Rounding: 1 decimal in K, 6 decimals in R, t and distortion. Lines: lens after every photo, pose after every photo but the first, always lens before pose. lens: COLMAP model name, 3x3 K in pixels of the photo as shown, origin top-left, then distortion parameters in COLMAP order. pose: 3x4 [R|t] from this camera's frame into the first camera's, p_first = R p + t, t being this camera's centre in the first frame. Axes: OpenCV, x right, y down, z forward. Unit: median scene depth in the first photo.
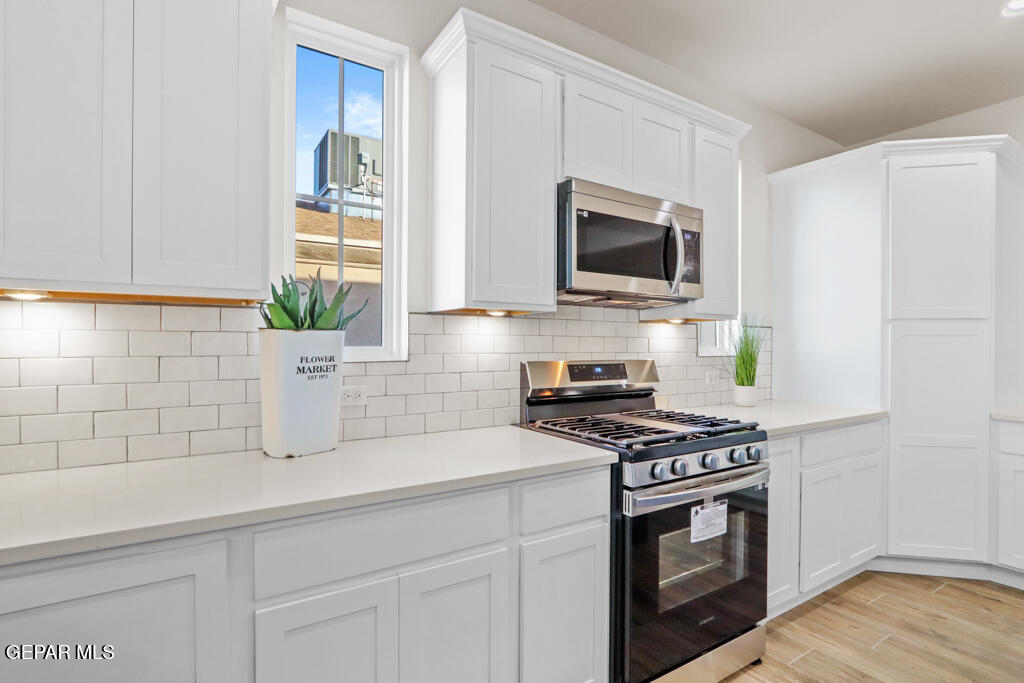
lens RADIAL K [[497.6, 0, 510.8], [0, 497.6, 347.9], [0, 0, 1]] dist [-0.016132, -0.000755]
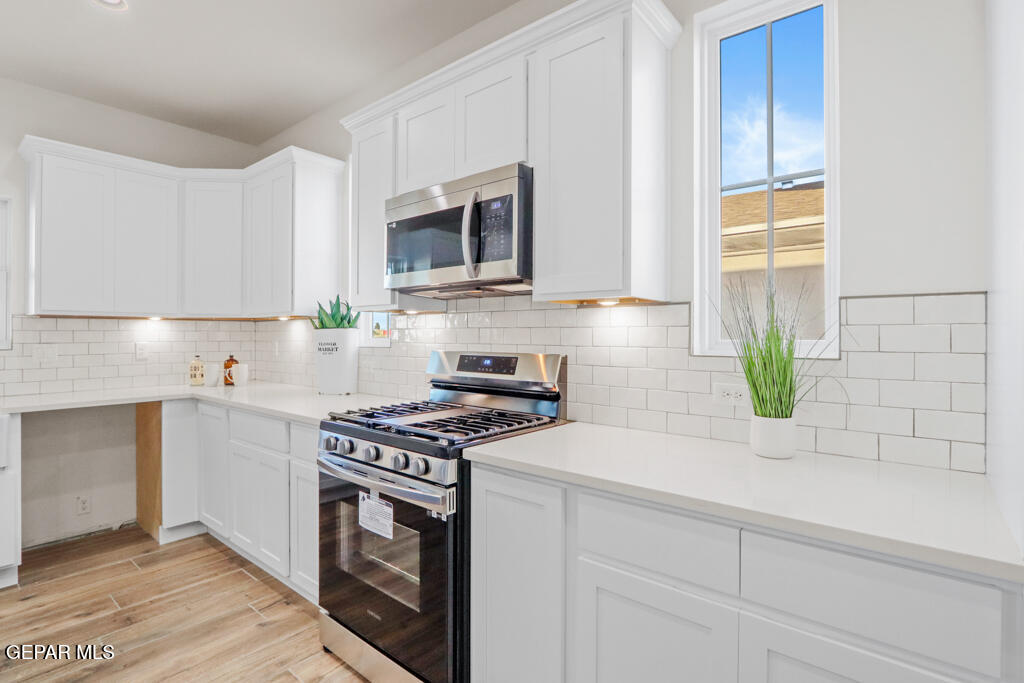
lens RADIAL K [[497.6, 0, 511.5], [0, 497.6, 335.4], [0, 0, 1]] dist [-0.016132, -0.000755]
pose [[0.309196, -0.004350, -0.950988, 1.131497], [-0.008017, 0.999942, -0.007181, -0.001729], [0.950964, 0.009844, 0.309144, 0.755139]]
